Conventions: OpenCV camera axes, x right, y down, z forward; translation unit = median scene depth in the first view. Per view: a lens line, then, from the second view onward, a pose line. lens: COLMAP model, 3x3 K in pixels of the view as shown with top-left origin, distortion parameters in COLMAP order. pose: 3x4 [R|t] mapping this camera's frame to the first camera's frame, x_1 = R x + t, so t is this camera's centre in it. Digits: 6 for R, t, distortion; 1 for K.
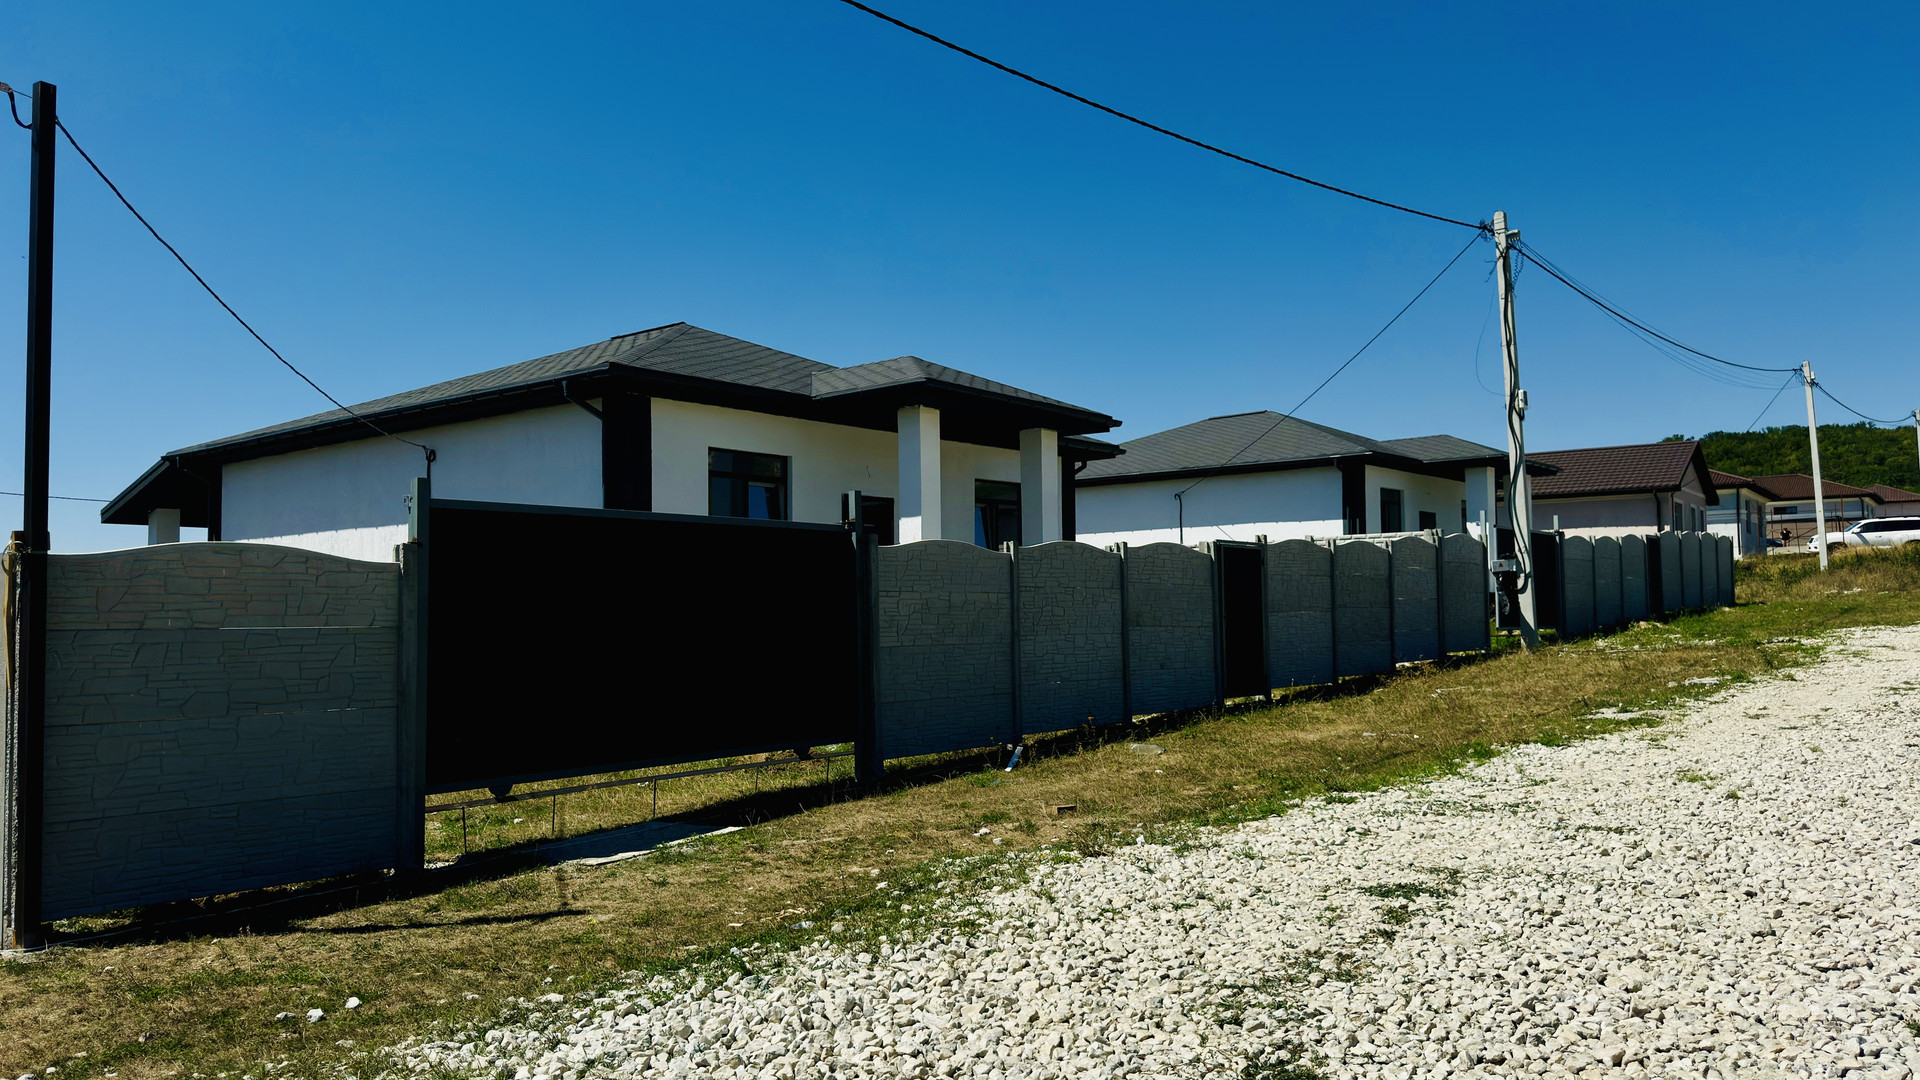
lens RADIAL K [[1332.2, 0, 956.6], [0, 1332.2, 538.4], [0, 0, 1]] dist [0.041512, -0.058044]
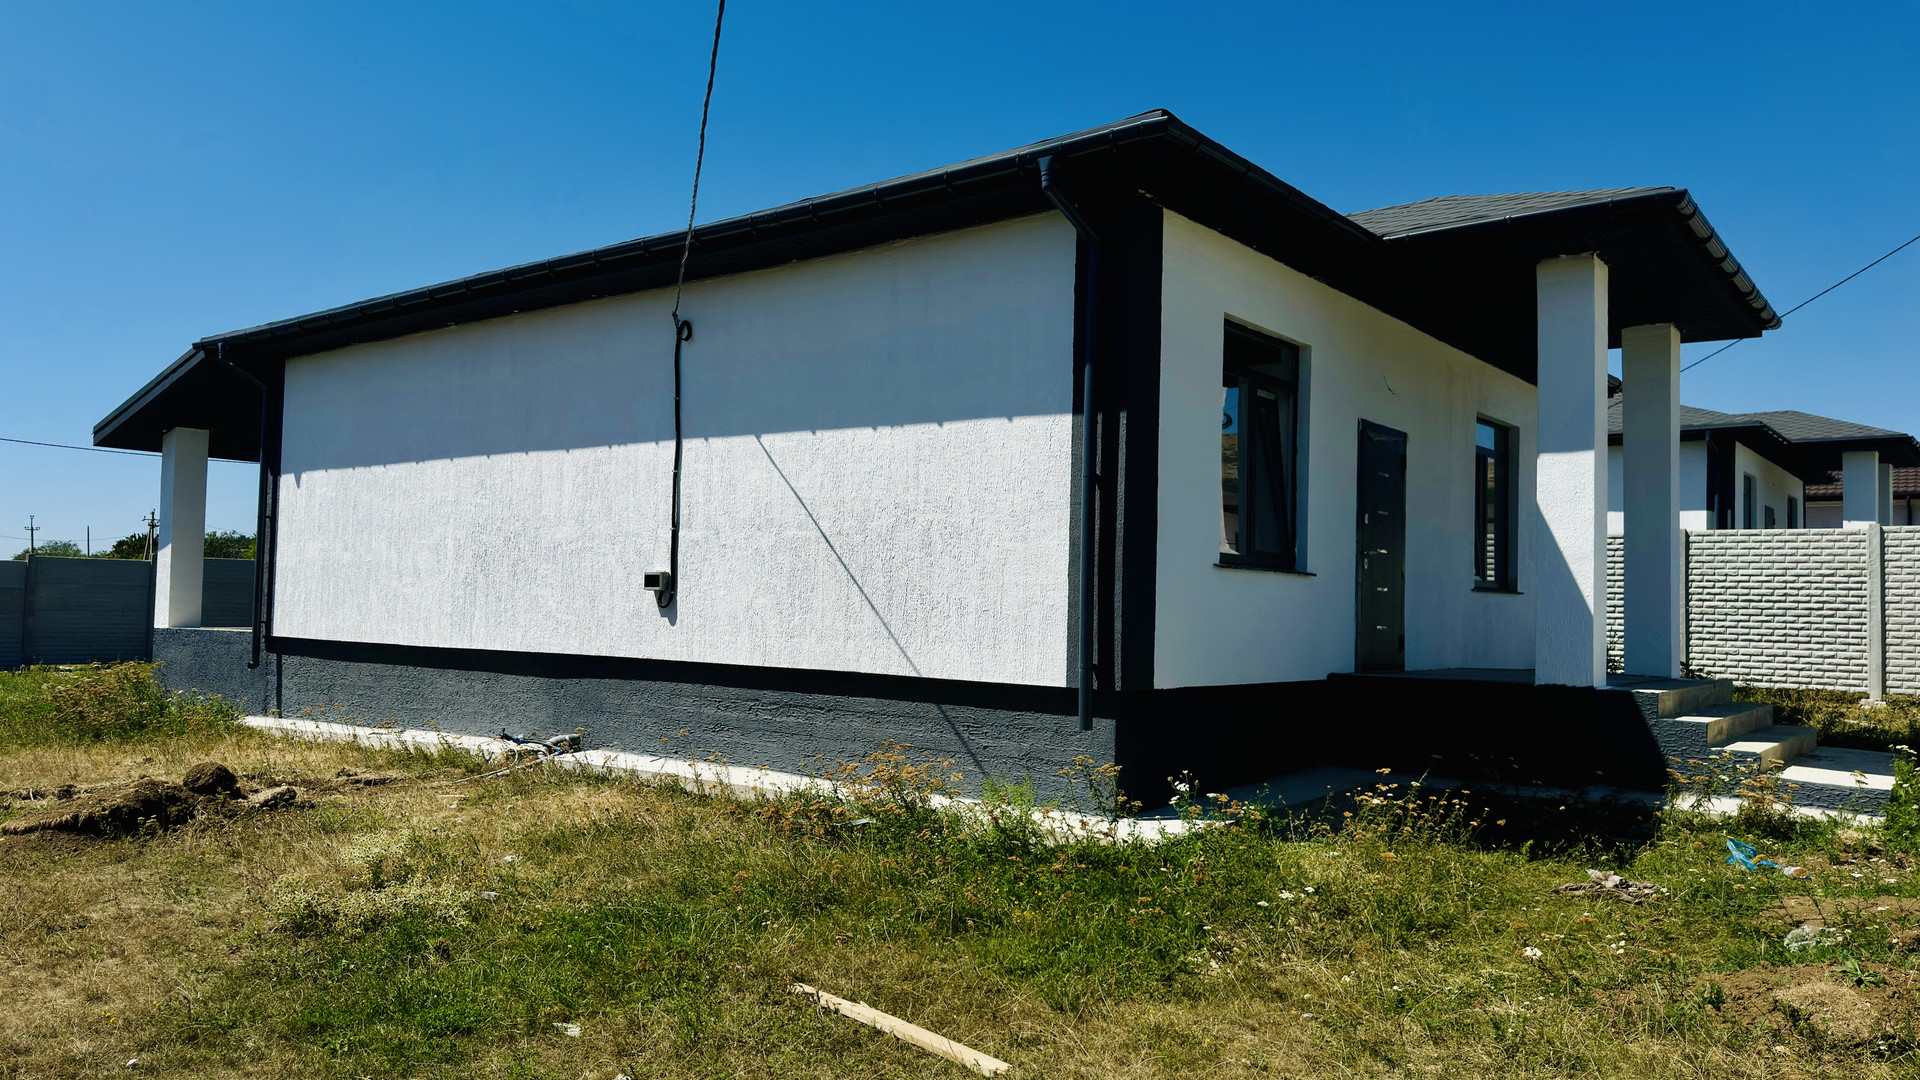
lens RADIAL K [[1332.2, 0, 962.4], [0, 1332.2, 543.7], [0, 0, 1]] dist [0.041512, -0.058044]
pose [[0.999111, 0.032881, 0.026385, -0.233591], [-0.033051, 0.999435, 0.006036, 0.020956], [-0.026172, -0.006903, 0.999634, 0.337286]]
